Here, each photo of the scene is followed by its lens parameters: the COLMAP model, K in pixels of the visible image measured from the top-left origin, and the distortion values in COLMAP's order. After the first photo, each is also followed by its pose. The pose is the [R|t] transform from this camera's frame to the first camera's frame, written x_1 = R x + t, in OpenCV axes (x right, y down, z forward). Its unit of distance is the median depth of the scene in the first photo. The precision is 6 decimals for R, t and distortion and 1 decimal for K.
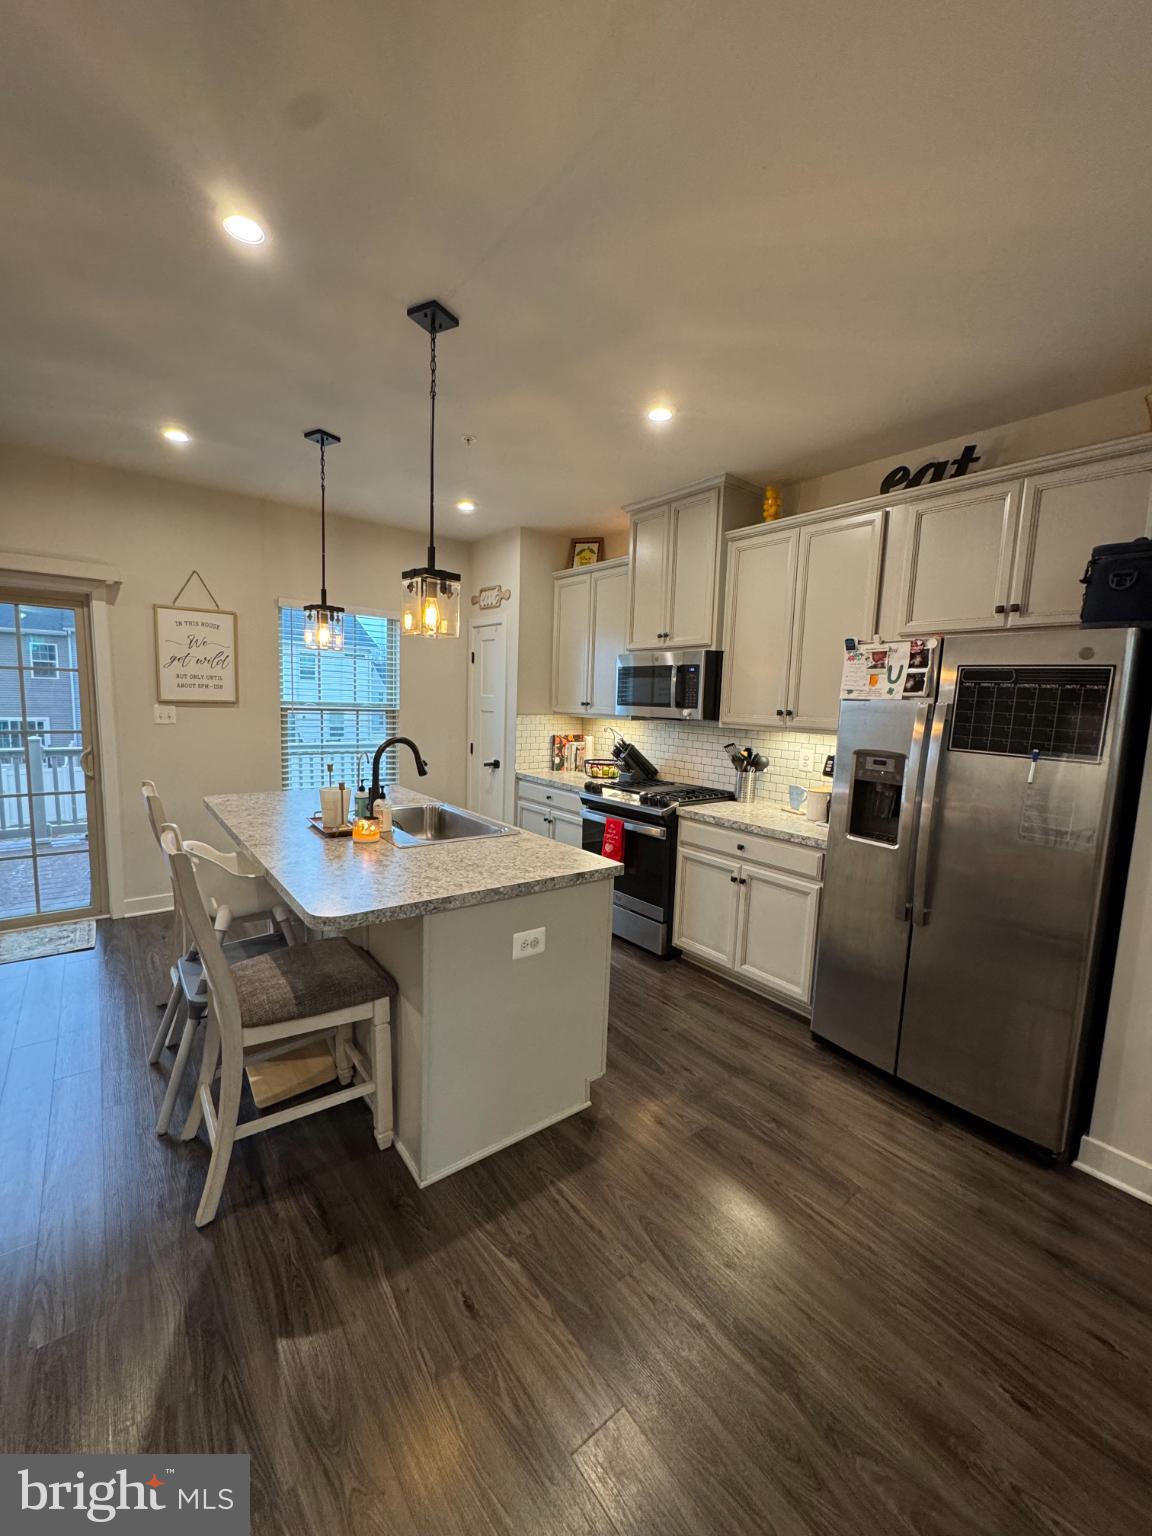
lens RADIAL K [[618.6, 0, 576.6], [0, 618.6, 771.9], [0, 0, 1]] dist [-0.000424, 0.000162]
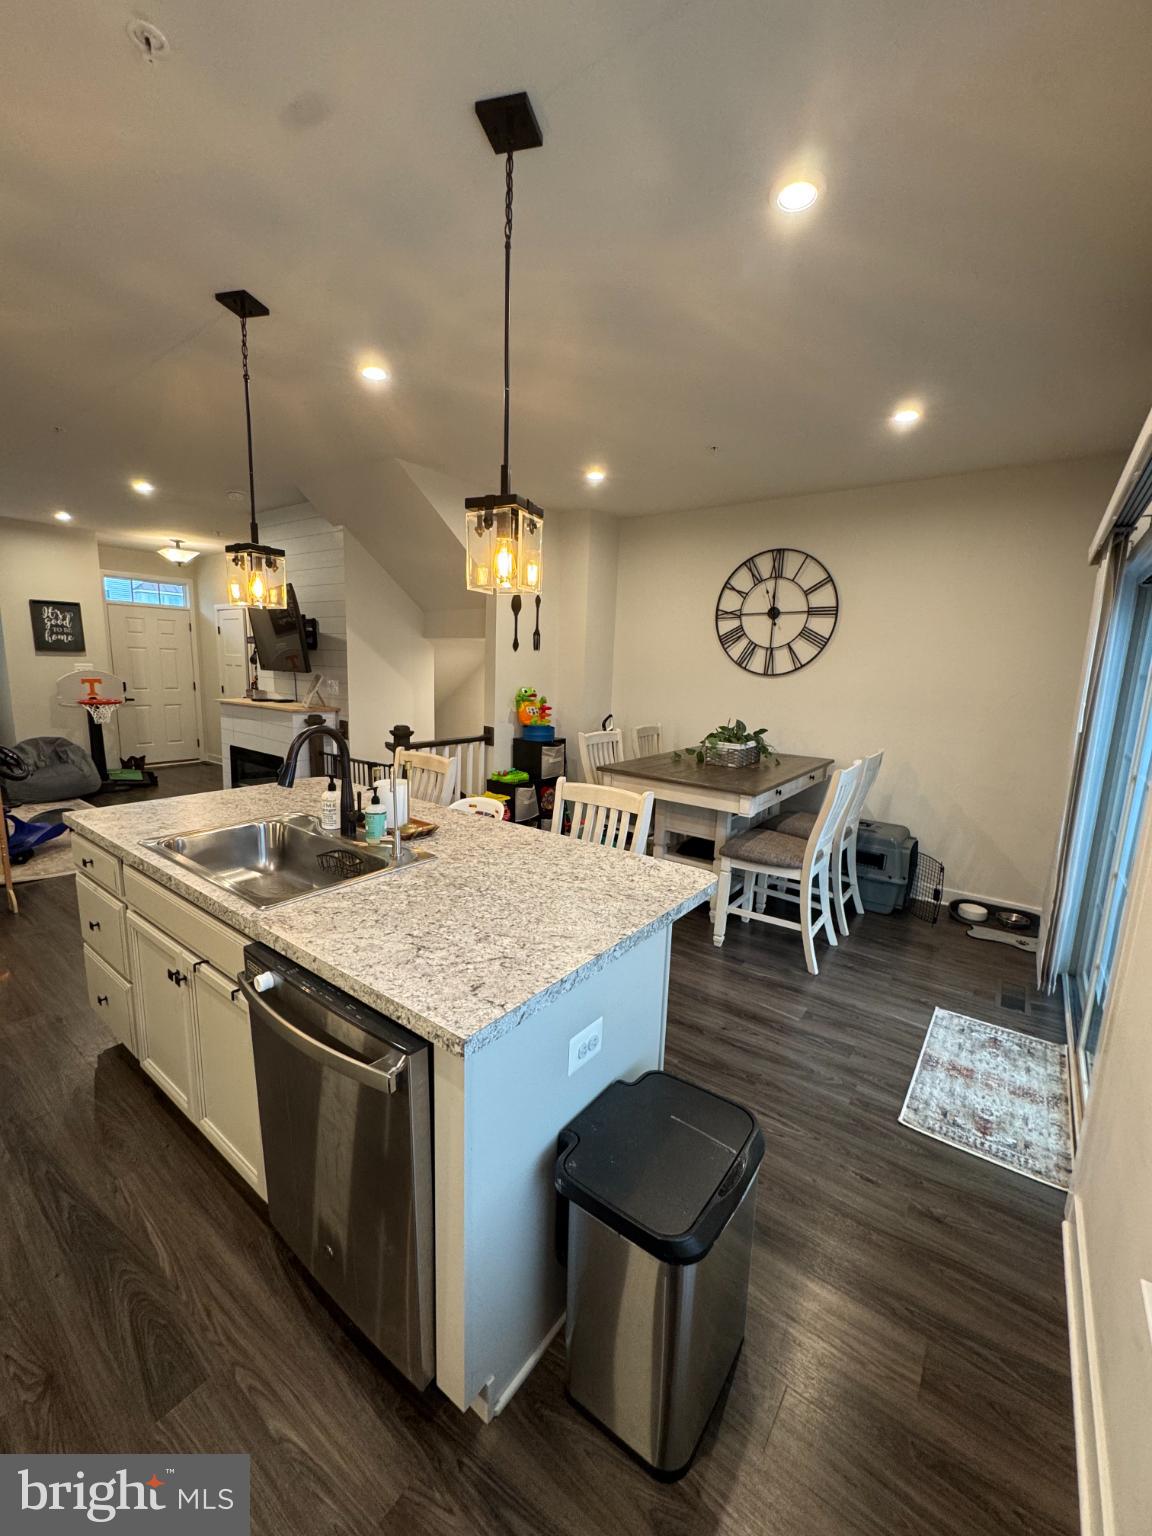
lens RADIAL K [[618.6, 0, 576.6], [0, 618.6, 771.9], [0, 0, 1]] dist [-0.000424, 0.000162]
pose [[-0.962655, -0.011401, -0.270490, -0.097230], [-0.090794, 0.954846, 0.282887, -0.231720], [0.255051, 0.296881, -0.920223, 1.762826]]
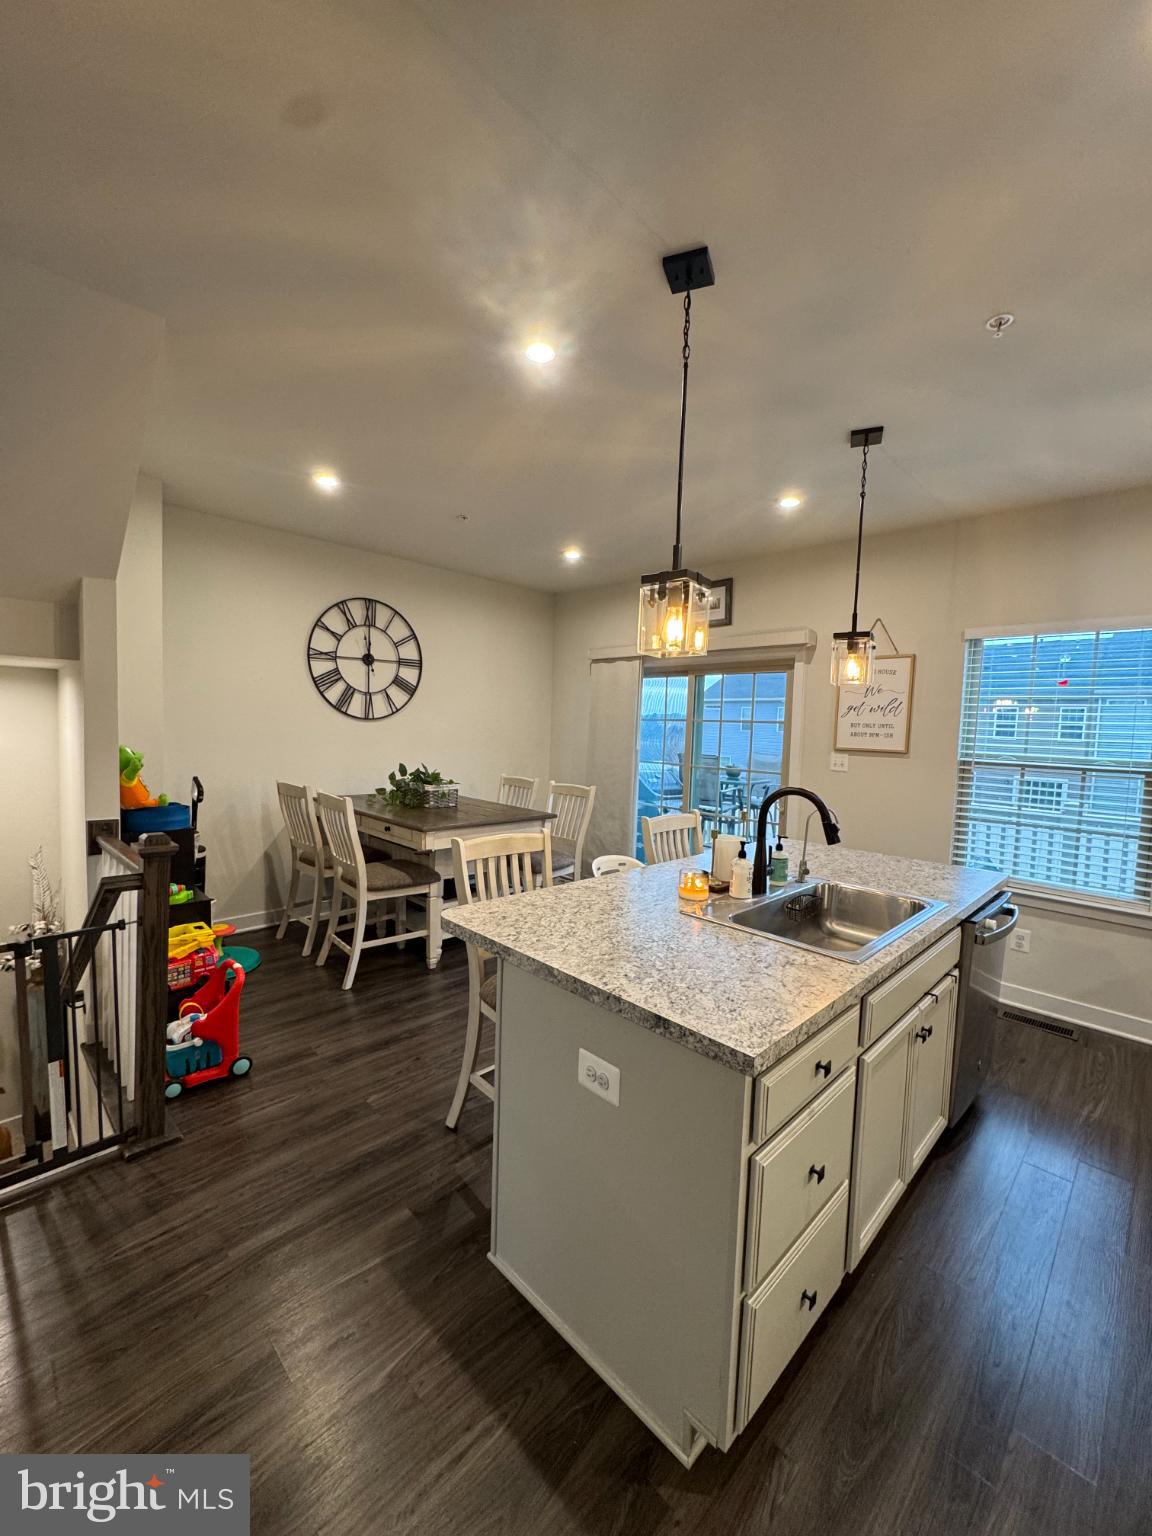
lens RADIAL K [[609.4, 0, 564.7], [0, 609.4, 769.4], [0, 0, 1]] dist [0.000047, 0.000014]
pose [[0.115177, 0.042741, -0.992425, 0.563097], [-0.148889, 0.988530, 0.025294, -0.071697], [0.982123, 0.144848, 0.120219, 0.807078]]
